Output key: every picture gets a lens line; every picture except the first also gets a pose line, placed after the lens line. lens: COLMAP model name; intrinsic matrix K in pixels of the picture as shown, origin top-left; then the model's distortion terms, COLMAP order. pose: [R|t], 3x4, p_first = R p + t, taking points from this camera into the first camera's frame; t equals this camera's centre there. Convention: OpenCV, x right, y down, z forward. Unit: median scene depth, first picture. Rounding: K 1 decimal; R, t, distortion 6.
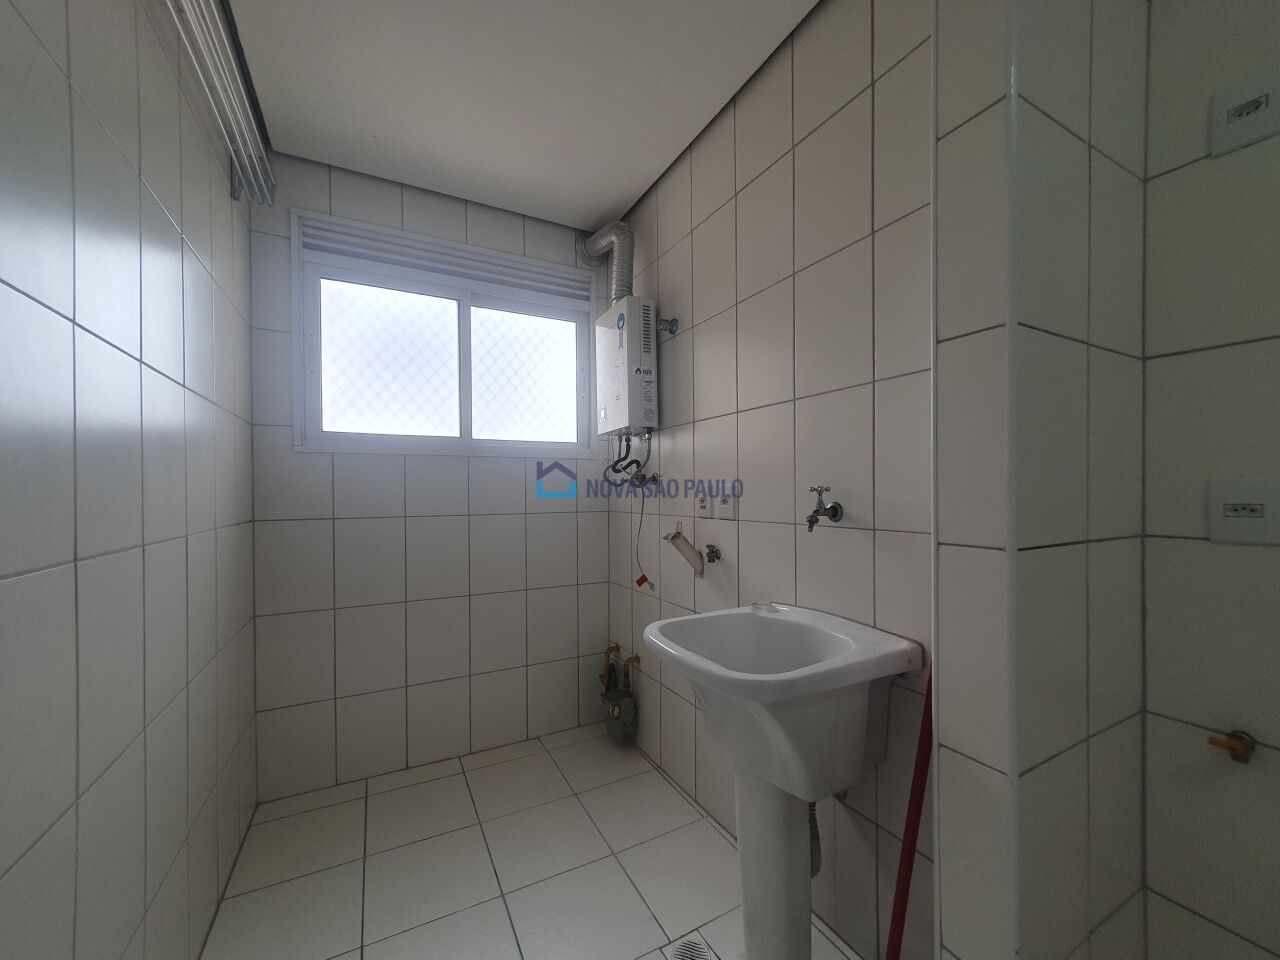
lens RADIAL K [[506.8, 0, 642.5], [0, 506.8, 493.1], [0, 0, 1]] dist [-0.000651, -0.000022]
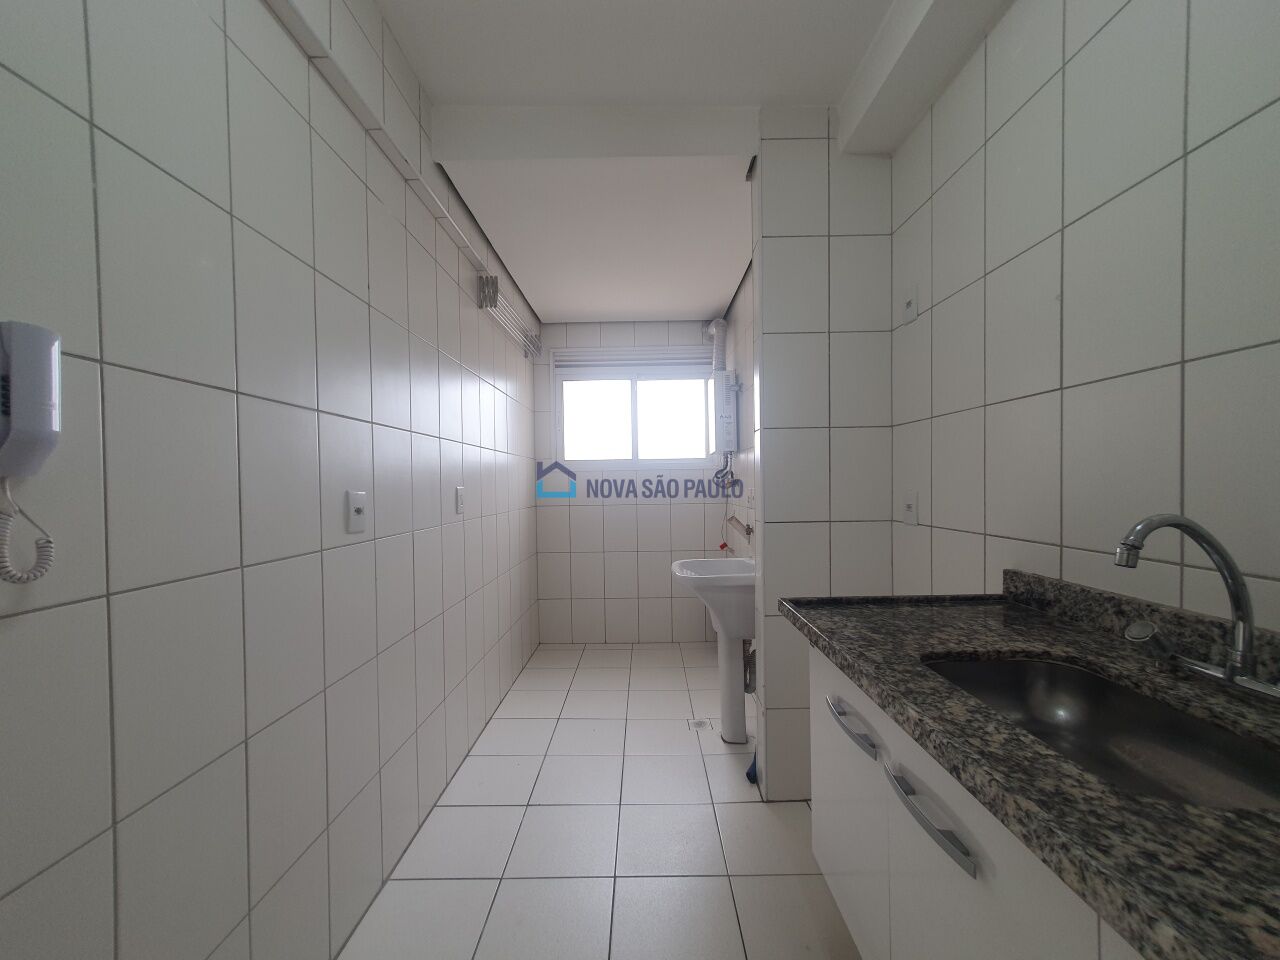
lens RADIAL K [[506.8, 0, 642.5], [0, 506.8, 493.1], [0, 0, 1]] dist [-0.000651, -0.000022]
pose [[0.878095, 0.005673, -0.478452, 0.538021], [0.001790, 0.999884, 0.015141, -0.021983], [0.478483, -0.014152, 0.877983, -0.540406]]
